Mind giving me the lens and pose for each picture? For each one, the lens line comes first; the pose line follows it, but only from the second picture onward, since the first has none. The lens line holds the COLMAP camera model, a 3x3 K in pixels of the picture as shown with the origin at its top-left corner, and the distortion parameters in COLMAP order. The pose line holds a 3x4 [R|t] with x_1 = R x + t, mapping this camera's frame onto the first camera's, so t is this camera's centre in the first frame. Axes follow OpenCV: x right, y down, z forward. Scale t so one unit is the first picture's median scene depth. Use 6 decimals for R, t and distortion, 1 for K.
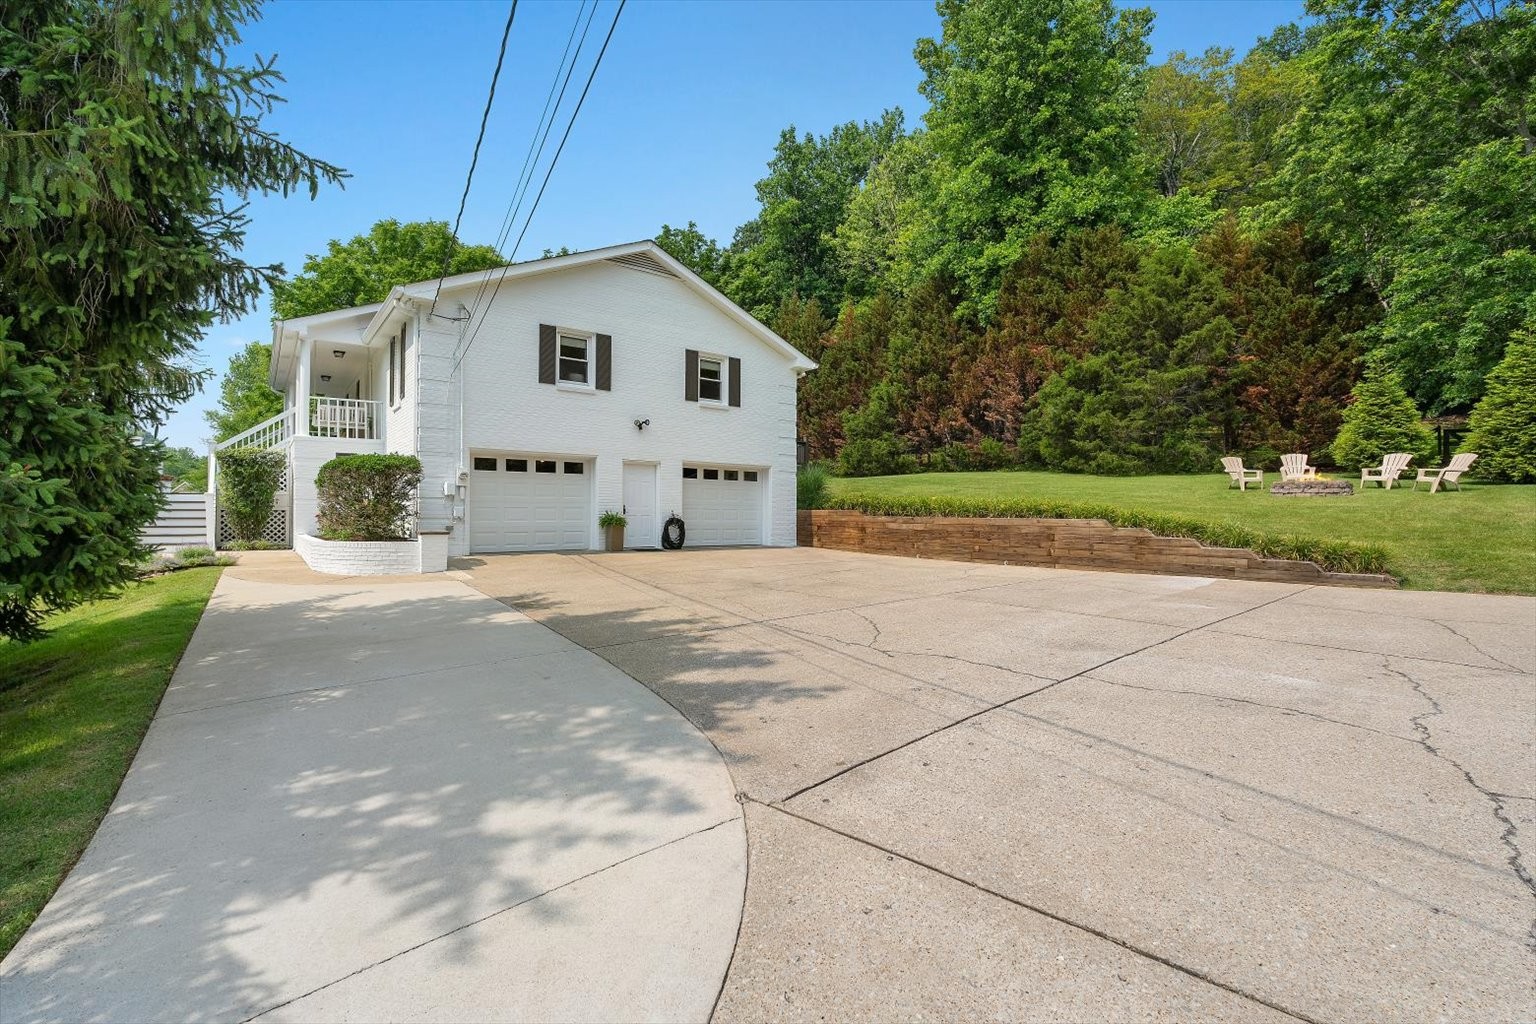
lens RADIAL K [[675.0, 0, 770.7], [0, 675.0, 510.7], [0, 0, 1]] dist [-0.003487, -0.000069]
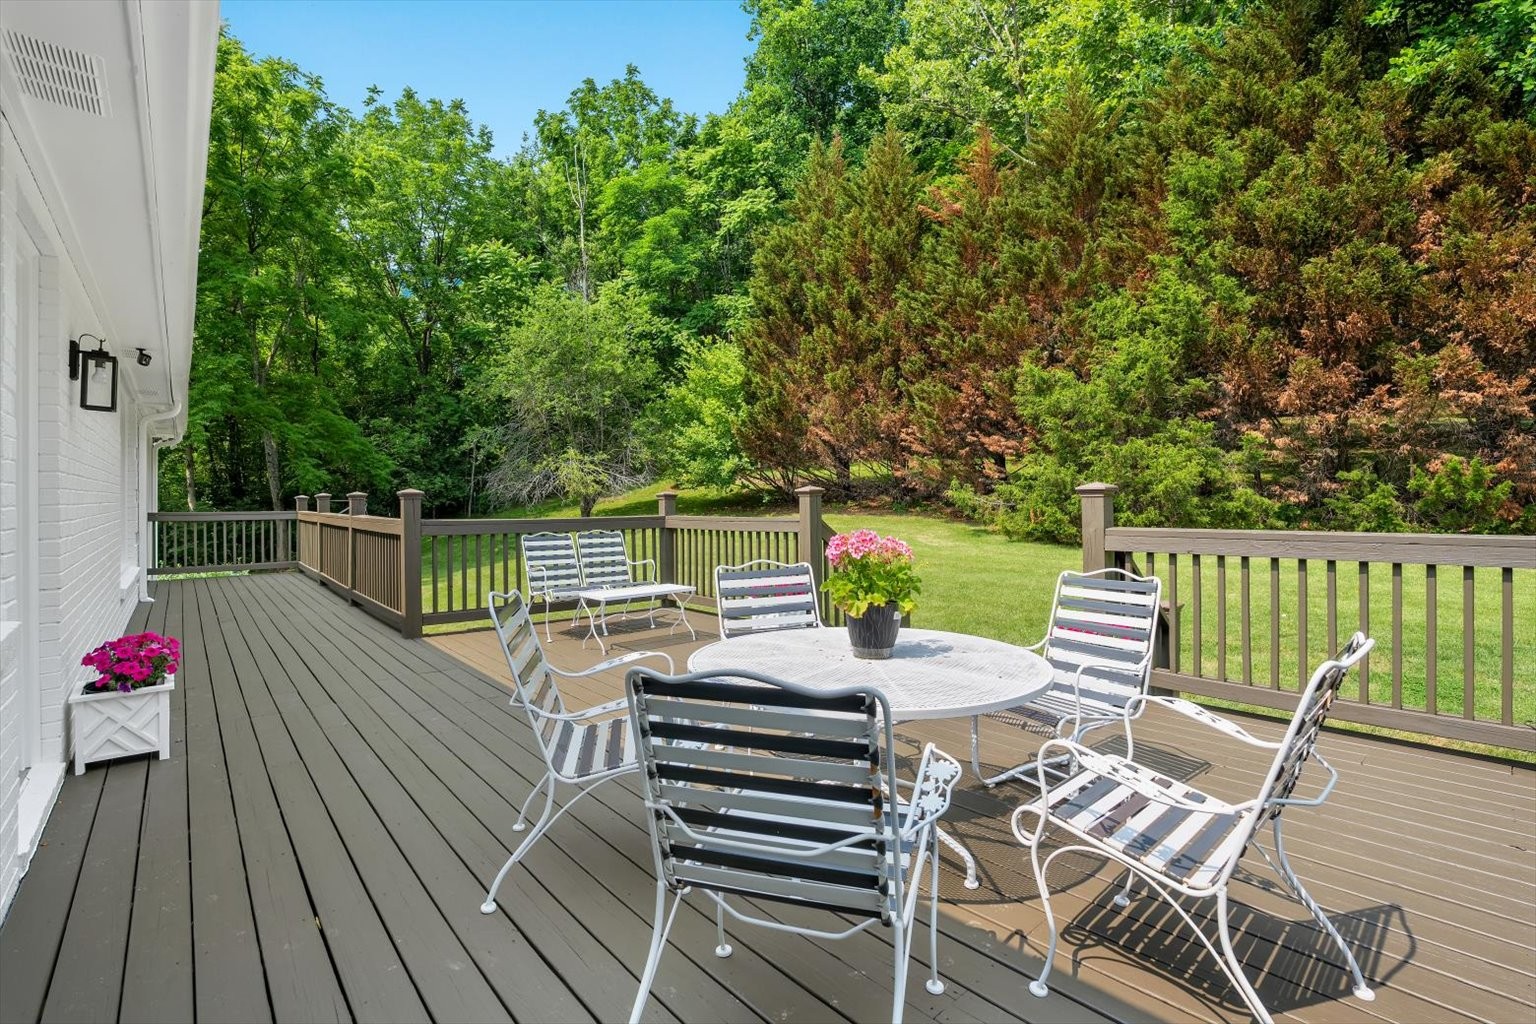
lens RADIAL K [[675.0, 0, 770.7], [0, 675.0, 510.7], [0, 0, 1]] dist [-0.003487, -0.000069]
pose [[0.997485, -0.013475, 0.069590, -0.044038], [0.010825, 0.999207, 0.038324, -0.052828], [-0.070051, -0.037474, 0.996839, 0.409866]]
